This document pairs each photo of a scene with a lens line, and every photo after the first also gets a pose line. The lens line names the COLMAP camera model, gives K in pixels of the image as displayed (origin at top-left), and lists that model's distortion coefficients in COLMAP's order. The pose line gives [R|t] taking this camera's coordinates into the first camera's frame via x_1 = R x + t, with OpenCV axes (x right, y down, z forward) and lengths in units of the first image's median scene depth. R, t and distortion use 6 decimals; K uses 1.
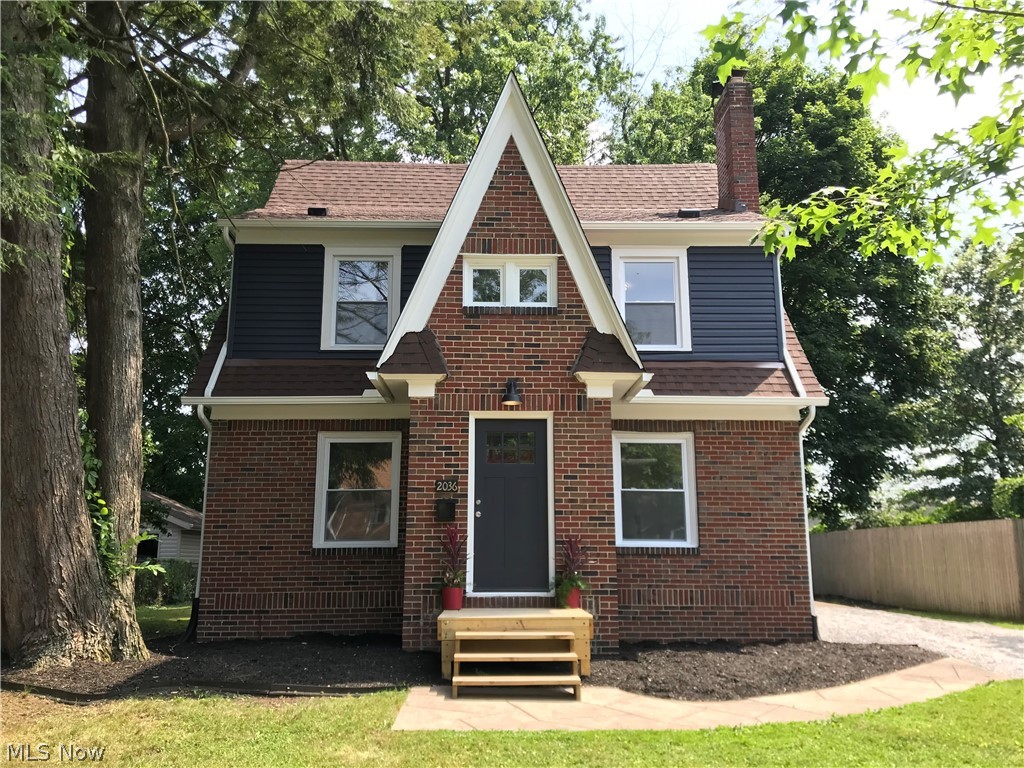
lens RADIAL K [[837.3, 0, 507.9], [0, 837.3, 383.6], [0, 0, 1]] dist [0.094447, -0.224253]
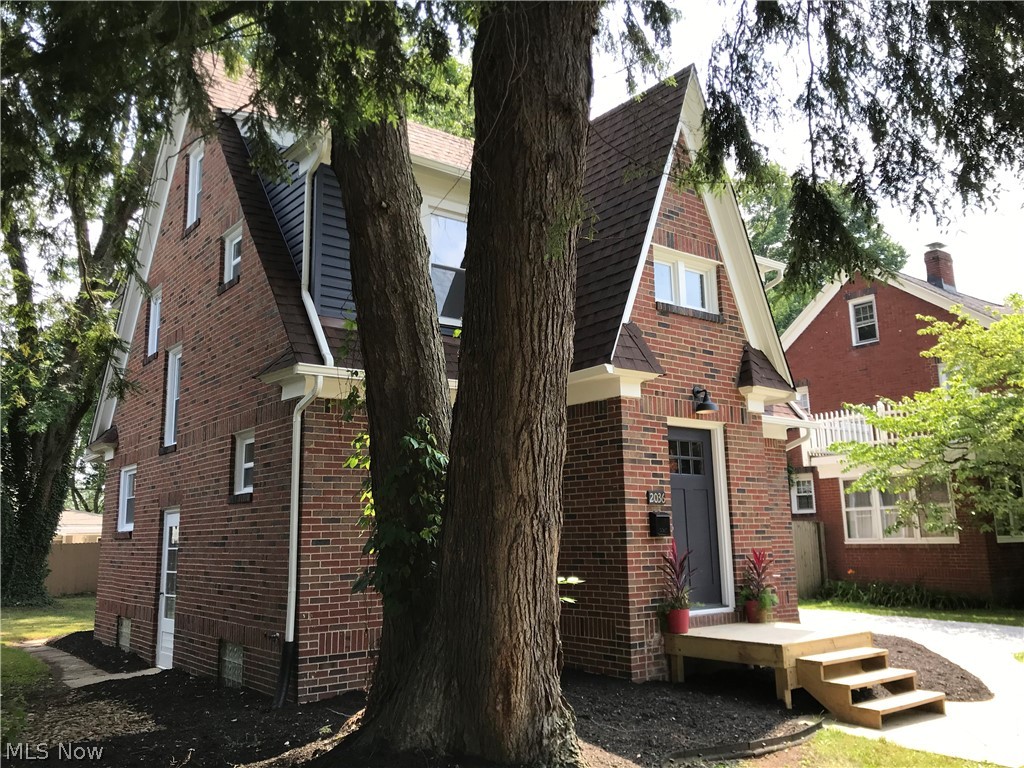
lens RADIAL K [[839.3, 0, 505.1], [0, 839.3, 381.0], [0, 0, 1]] dist [0.103538, -0.214102]
pose [[0.807322, 0.093640, 0.582634, -0.703128], [-0.102995, 0.994534, -0.017125, 0.026893], [-0.581053, -0.046183, 0.812554, 0.333333]]
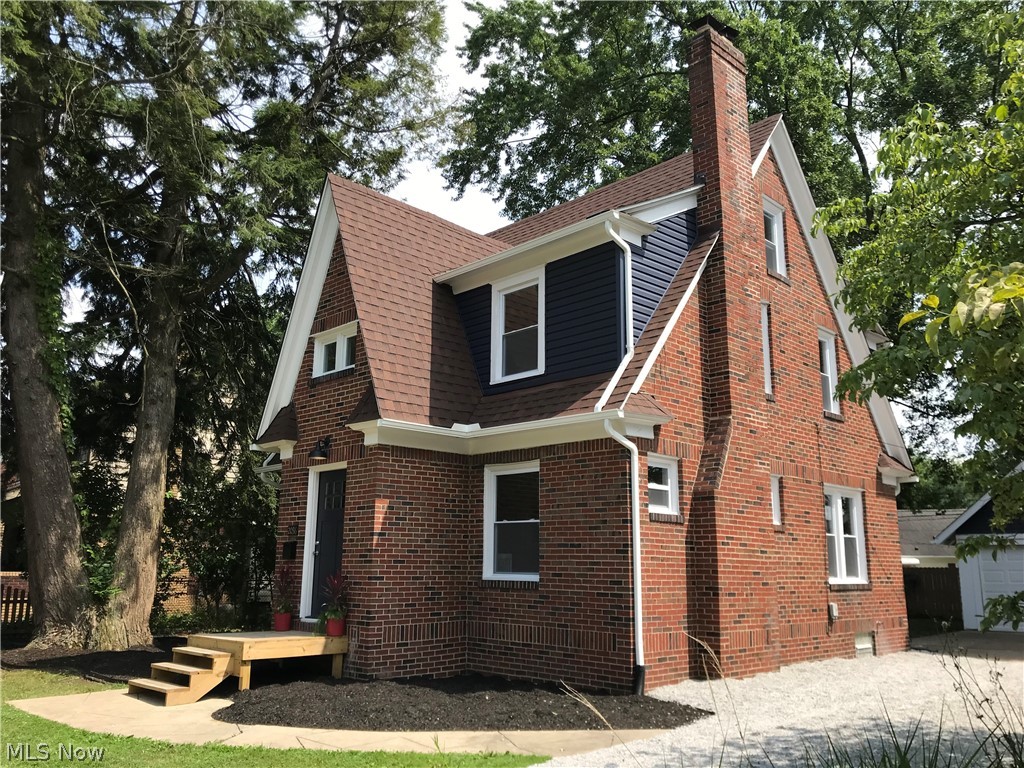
lens RADIAL K [[837.3, 0, 507.9], [0, 837.3, 383.6], [0, 0, 1]] dist [0.094447, -0.224253]
pose [[0.680933, -0.150714, -0.716670, 0.990271], [0.140662, 0.987290, -0.073976, 0.042523], [0.718710, -0.050436, 0.693478, 0.355394]]
